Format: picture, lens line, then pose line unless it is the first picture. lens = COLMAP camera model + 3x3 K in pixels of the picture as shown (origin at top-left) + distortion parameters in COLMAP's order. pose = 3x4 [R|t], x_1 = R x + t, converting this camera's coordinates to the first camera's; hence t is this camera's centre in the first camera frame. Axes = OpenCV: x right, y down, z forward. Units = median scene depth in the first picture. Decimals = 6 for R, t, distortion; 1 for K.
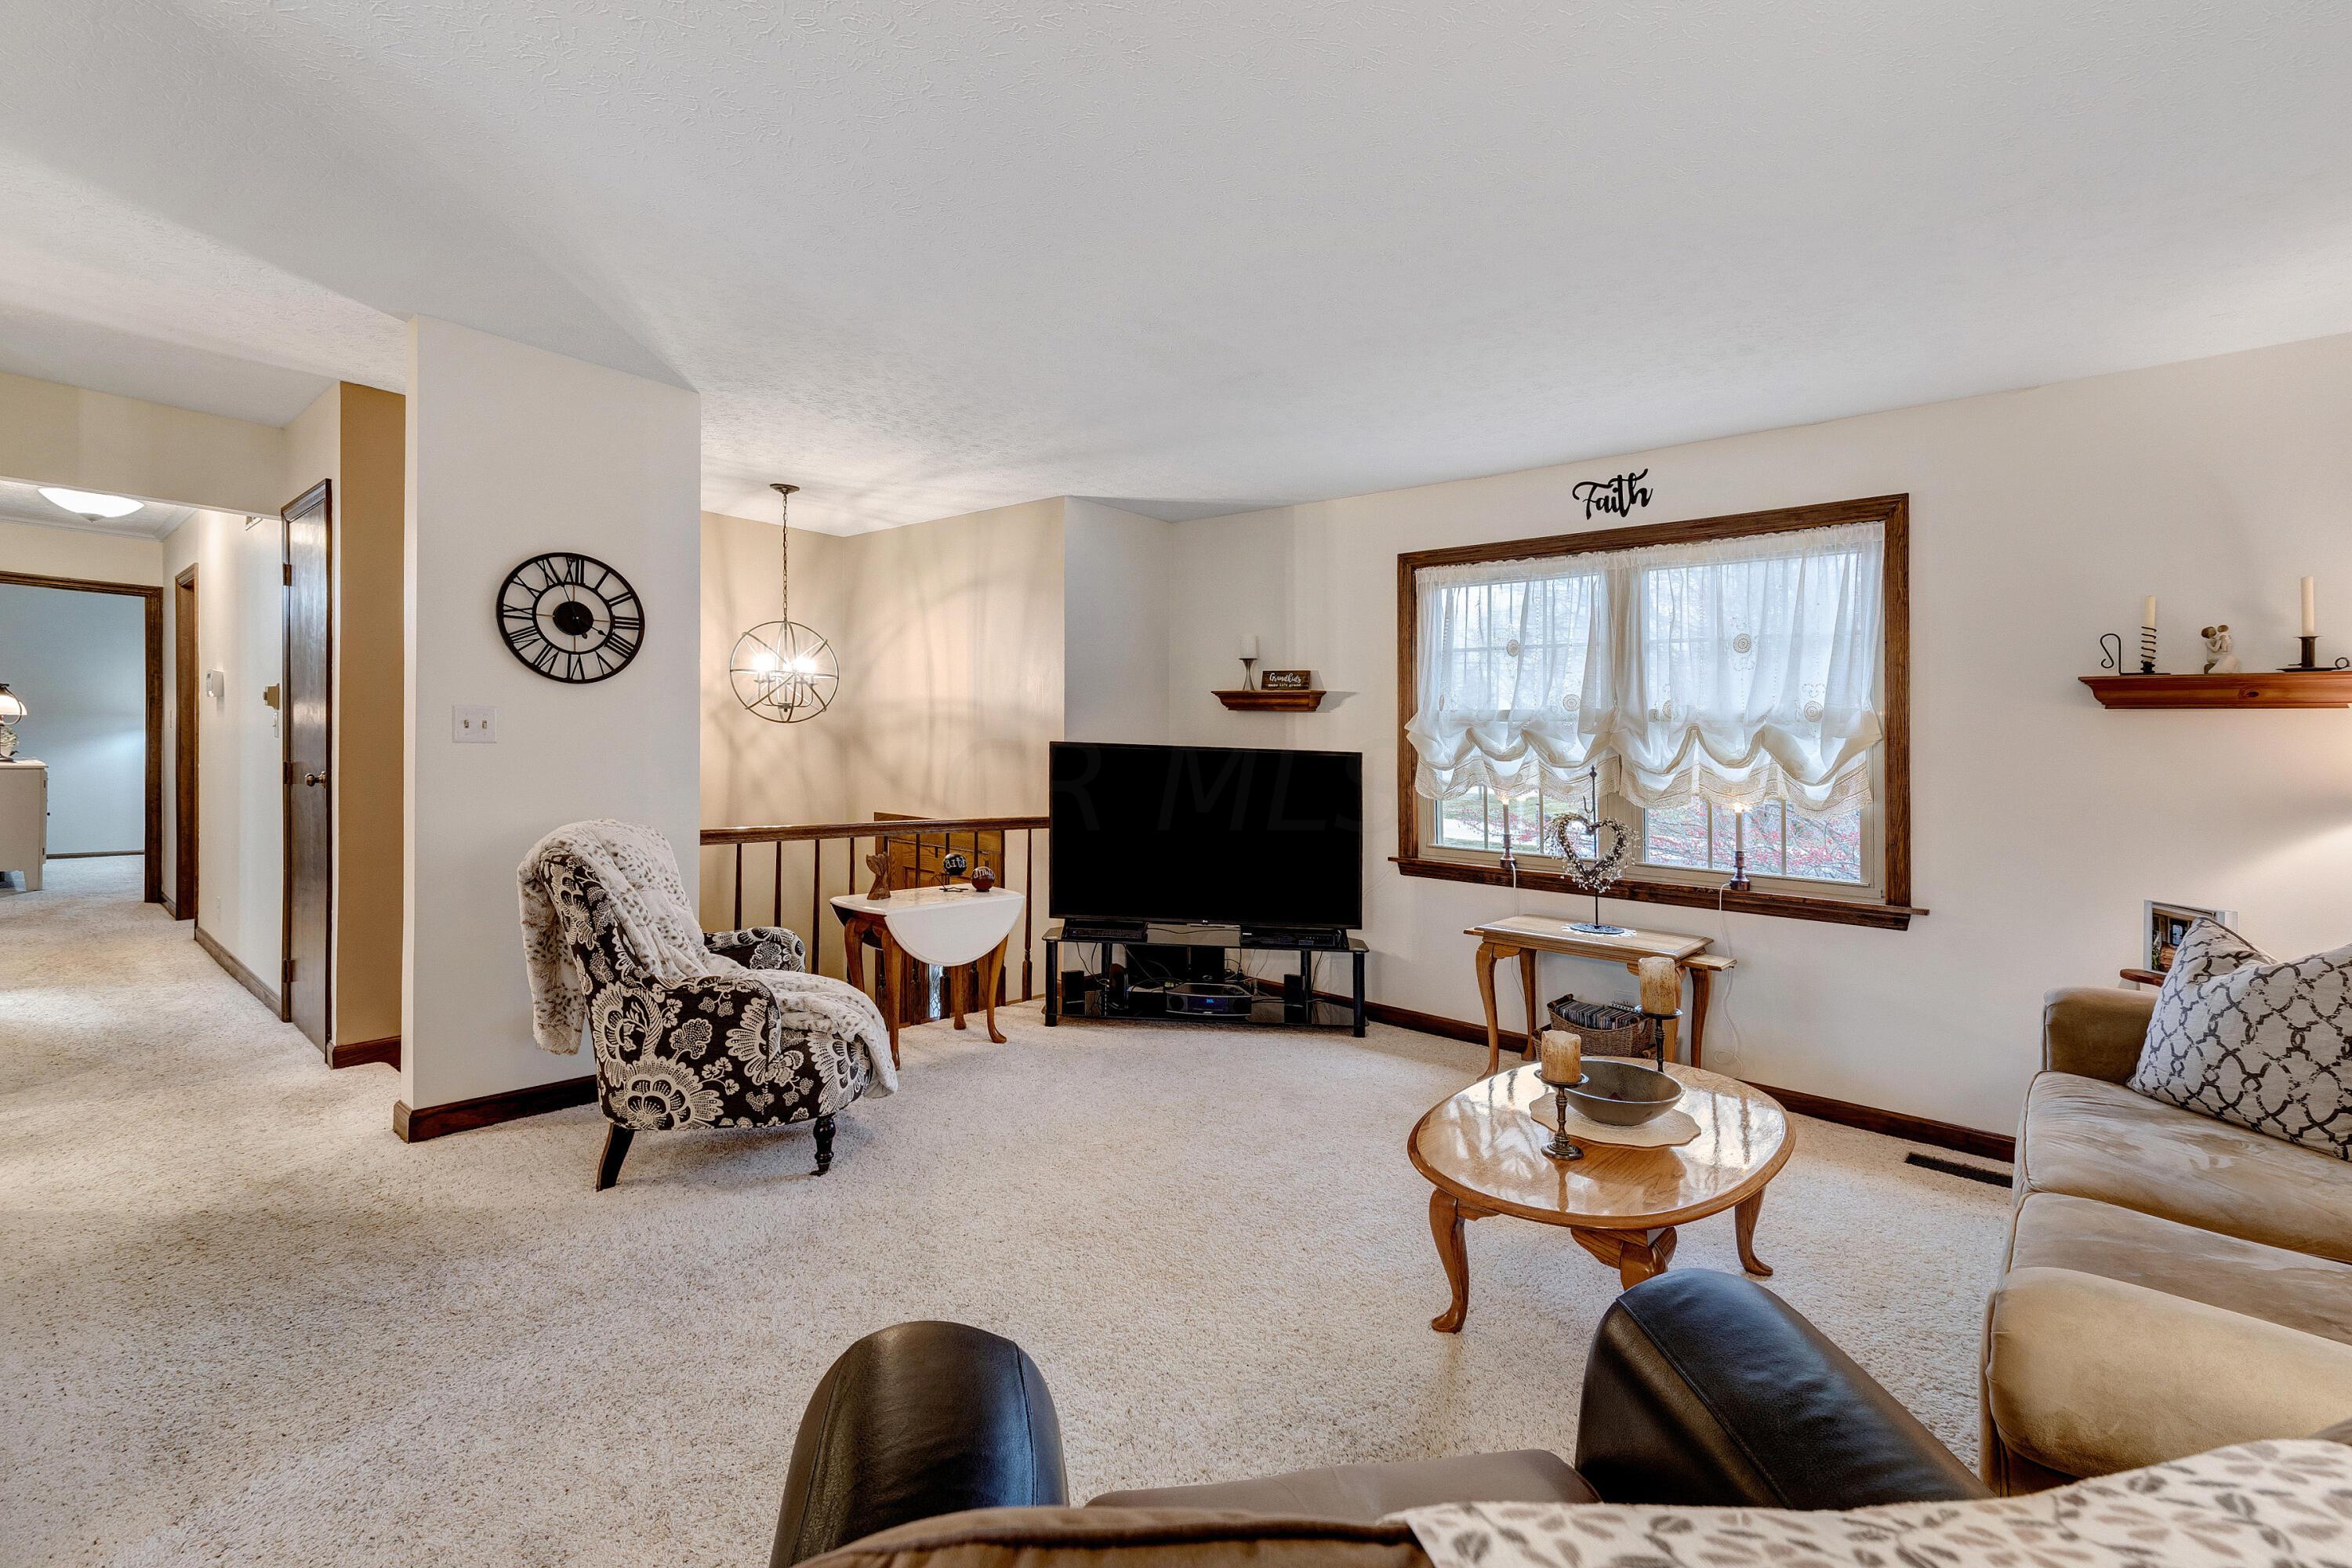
lens RADIAL K [[1006.2, 0, 1170.6], [0, 1006.2, 756.0], [0, 0, 1]] dist [0.001704, -0.000288]
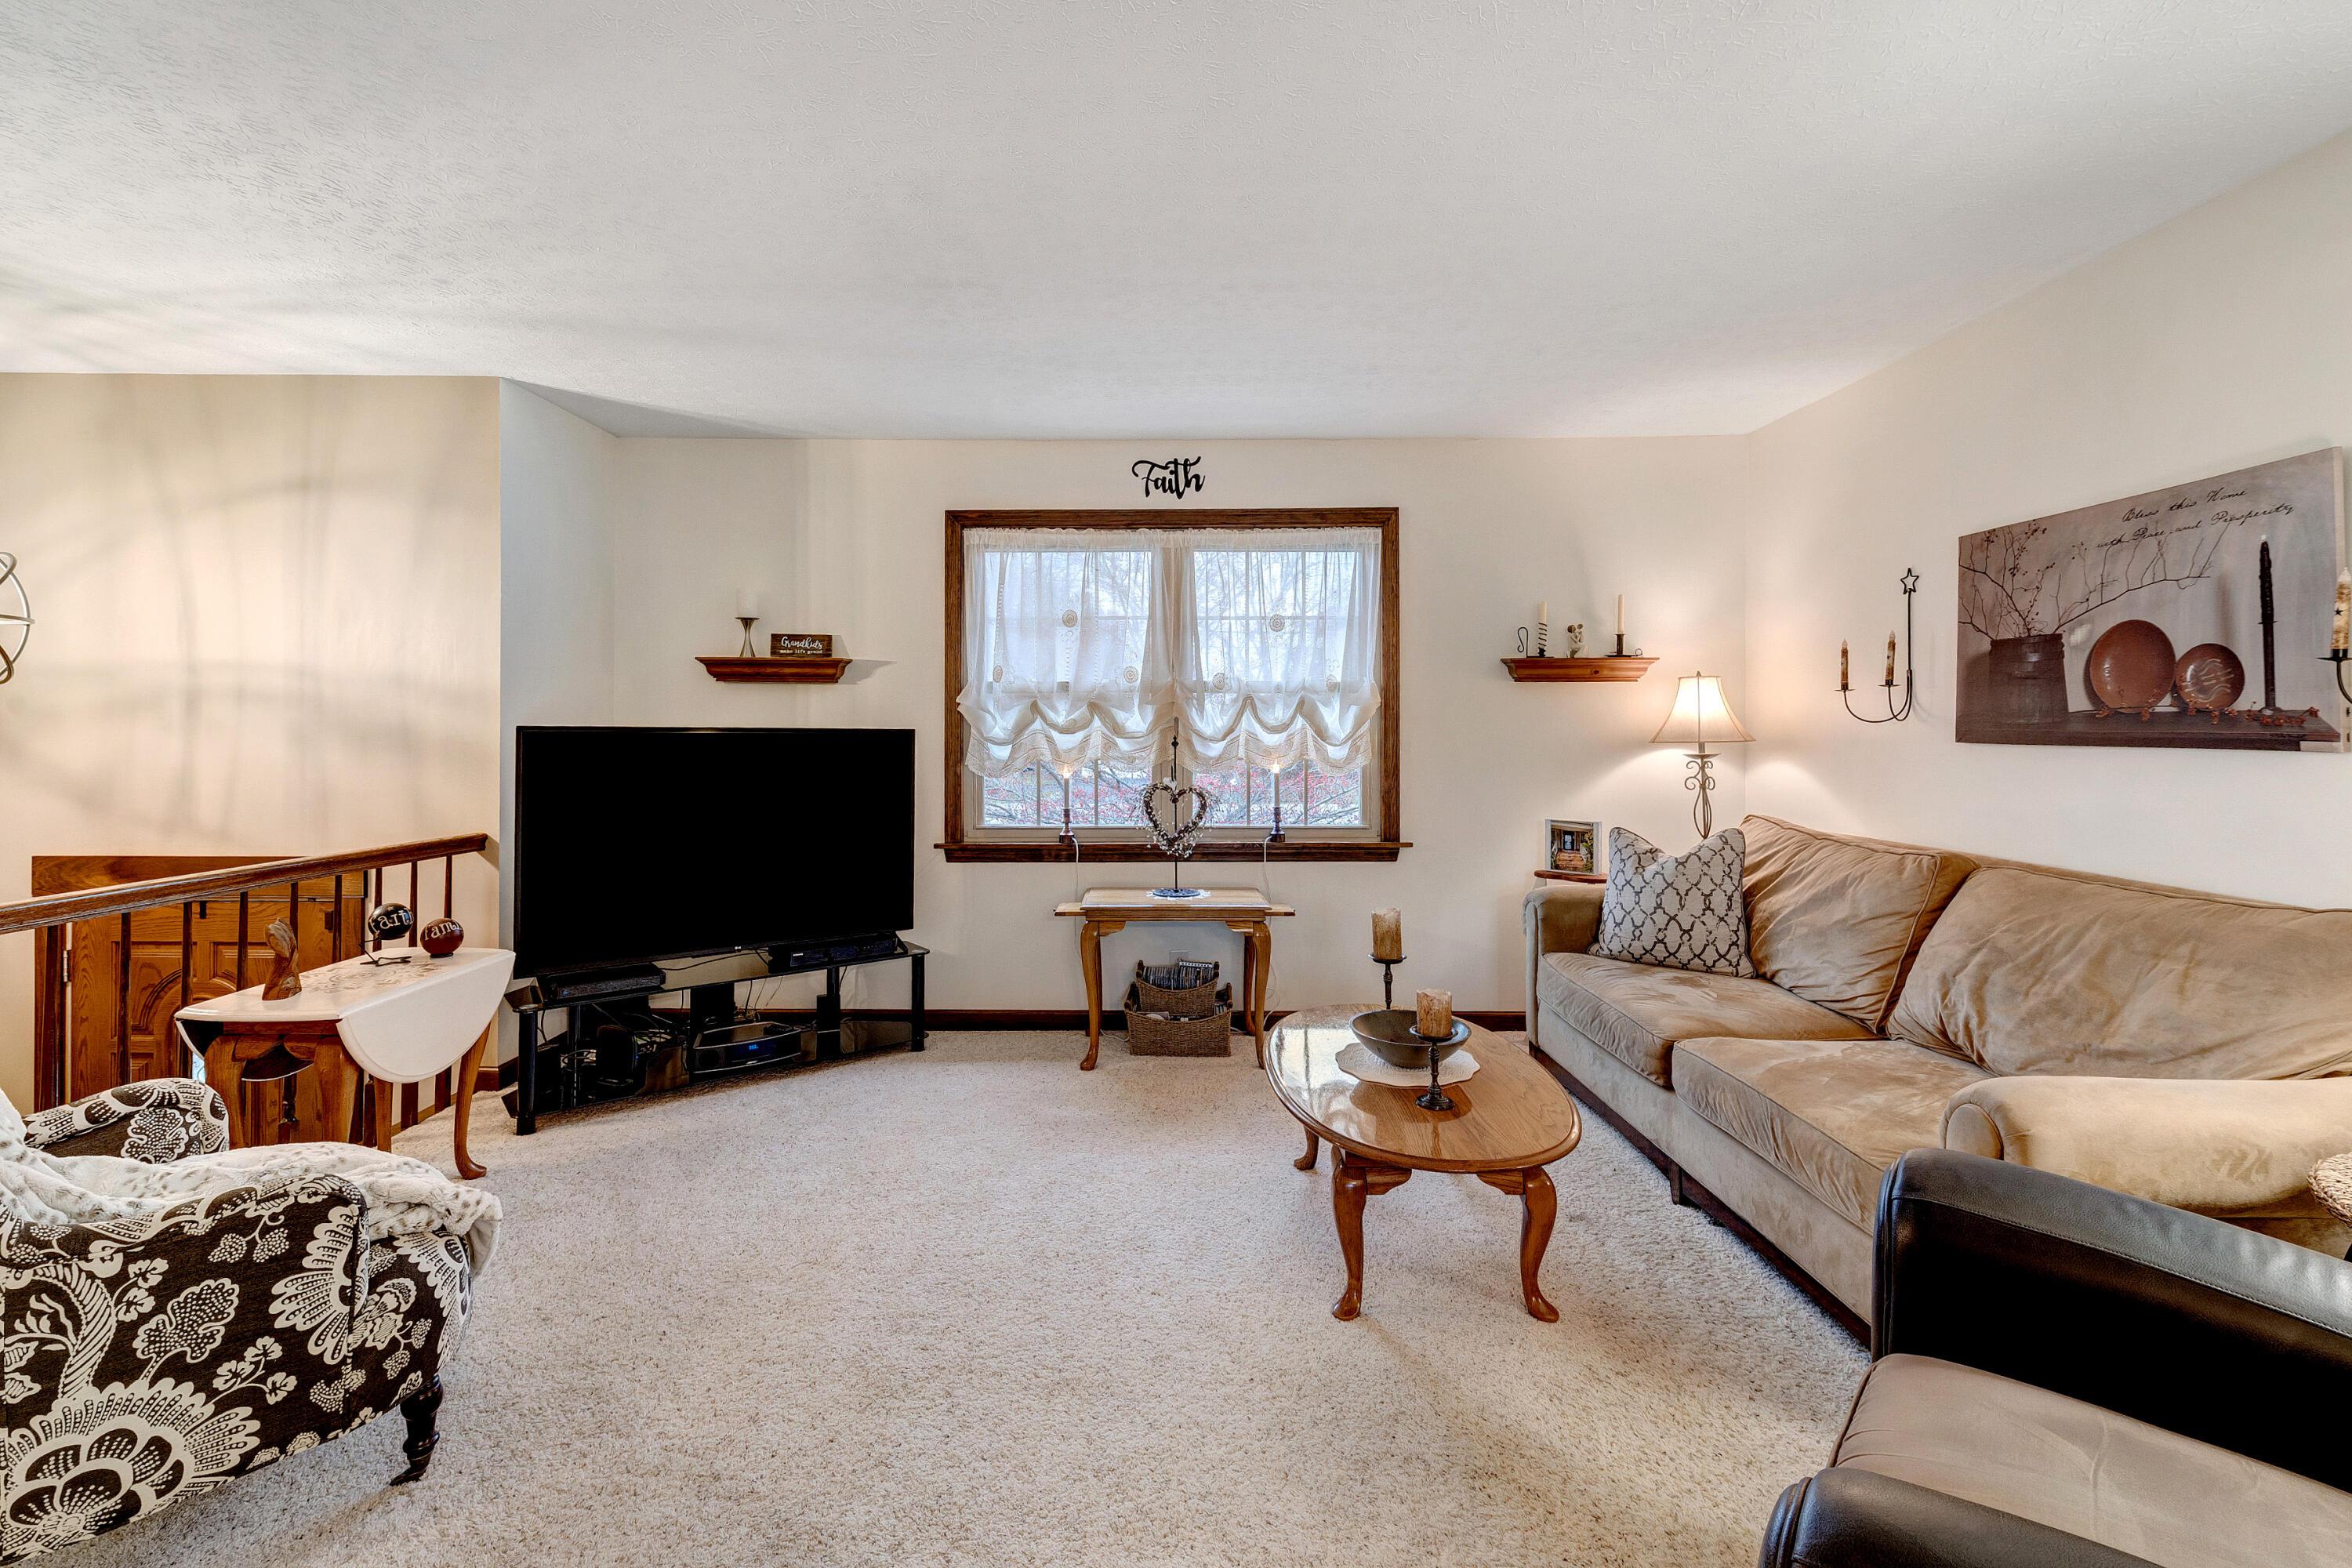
lens RADIAL K [[1054.5, 0, 1176.5], [0, 1054.5, 717.2], [0, 0, 1]] dist [-0.000978, -0.000819]
pose [[0.764062, -0.021050, 0.644800, -0.276670], [0.027059, 0.999634, 0.000570, -0.010110], [-0.644576, 0.017012, 0.764351, 0.167186]]
